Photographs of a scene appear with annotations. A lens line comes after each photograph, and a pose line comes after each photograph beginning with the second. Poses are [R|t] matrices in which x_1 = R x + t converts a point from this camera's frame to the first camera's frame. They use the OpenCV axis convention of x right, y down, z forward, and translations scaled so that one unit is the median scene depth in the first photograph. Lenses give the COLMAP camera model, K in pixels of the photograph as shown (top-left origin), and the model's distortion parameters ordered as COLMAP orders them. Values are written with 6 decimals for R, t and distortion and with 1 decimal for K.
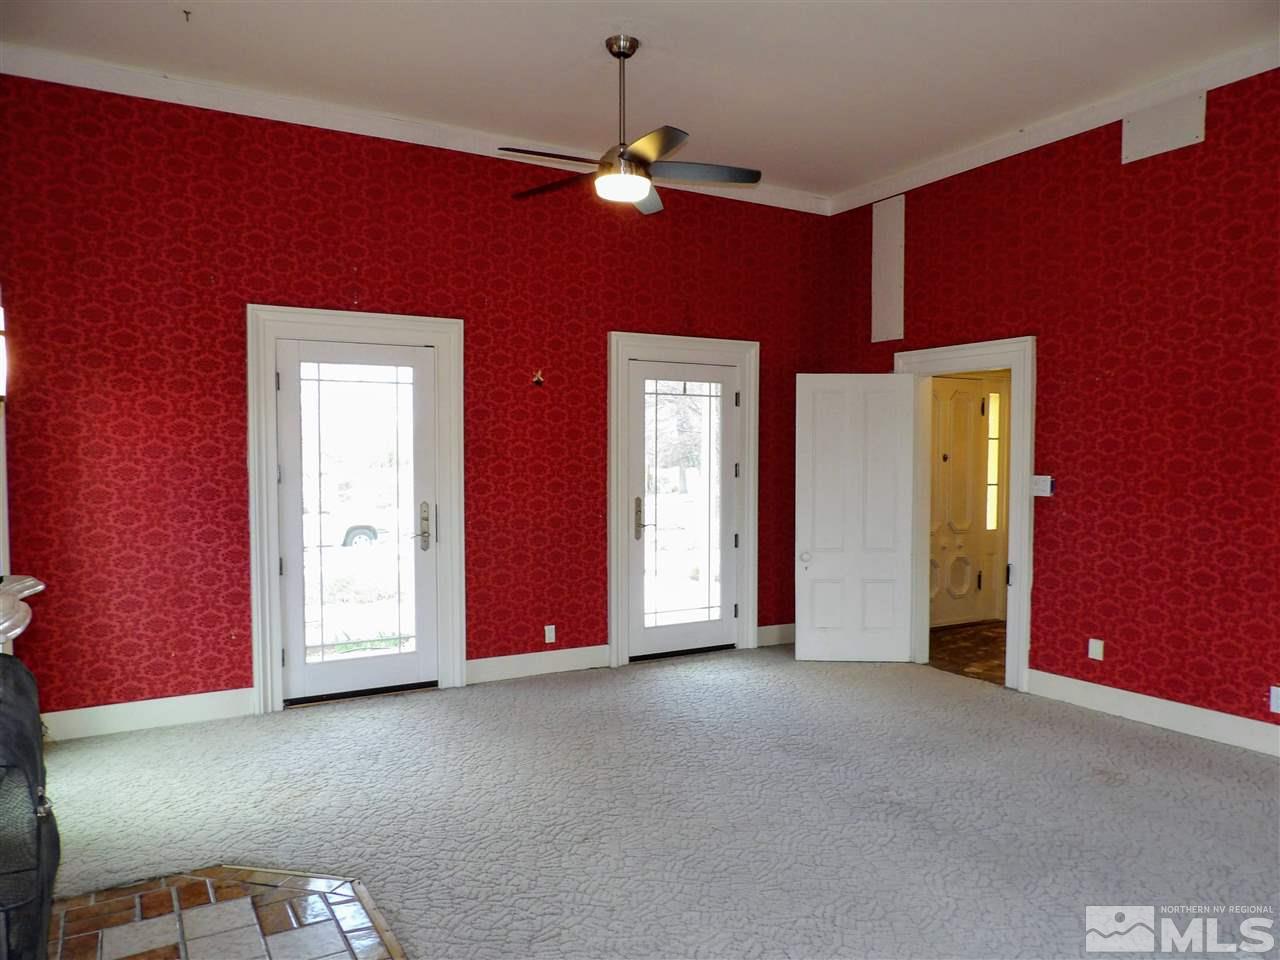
lens RADIAL K [[919.1, 0, 637.2], [0, 919.1, 480.7], [0, 0, 1]] dist [0.006815, 0.002078]
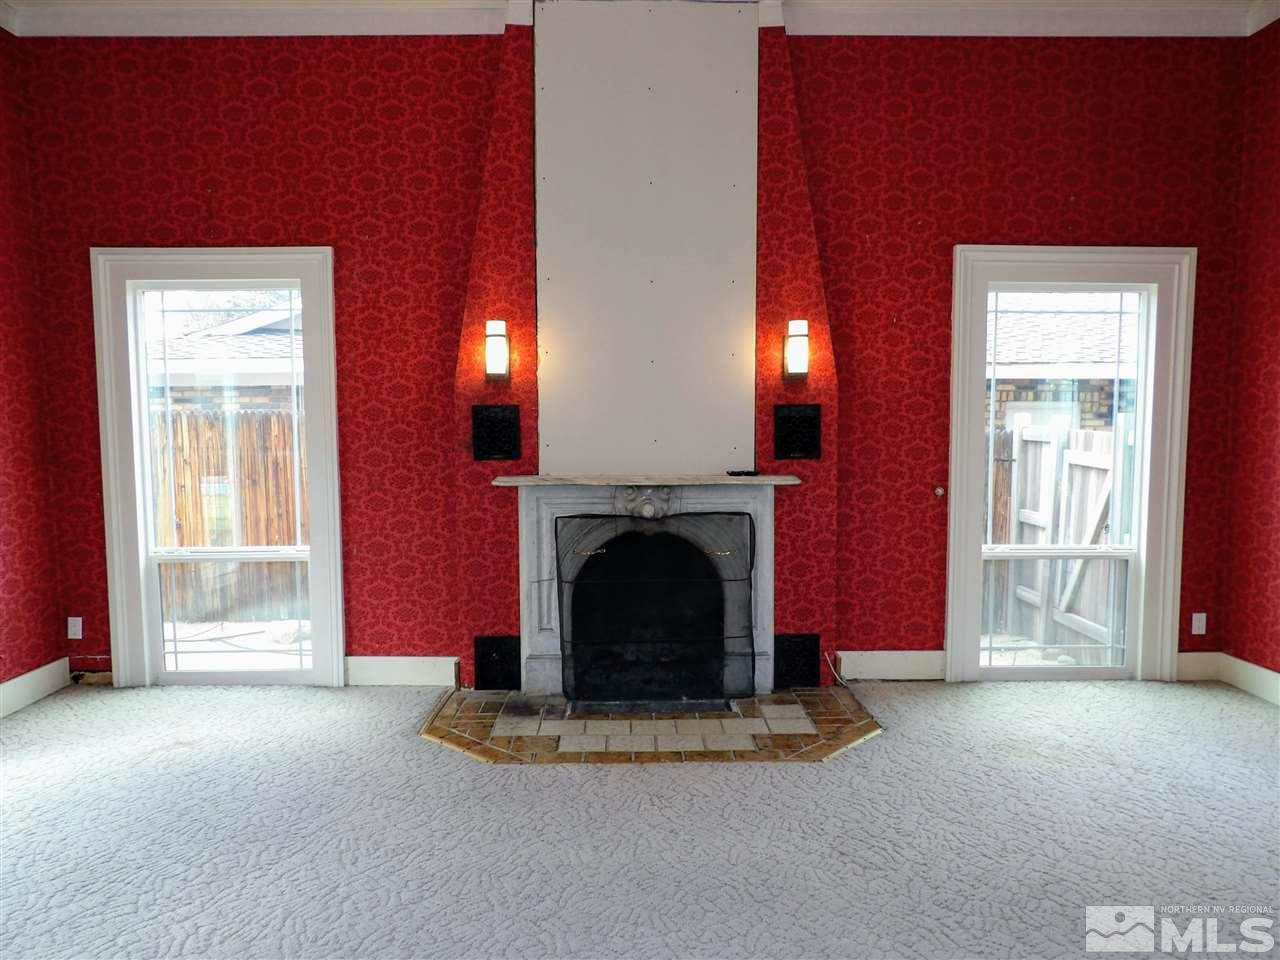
lens RADIAL K [[919.1, 0, 636.6], [0, 919.1, 483.2], [0, 0, 1]] dist [0.006815, 0.002078]
pose [[-0.469163, 0.072478, -0.880132, 0.679428], [-0.013117, 0.995945, 0.089007, -0.025542], [0.883014, 0.053304, -0.466310, 1.076877]]
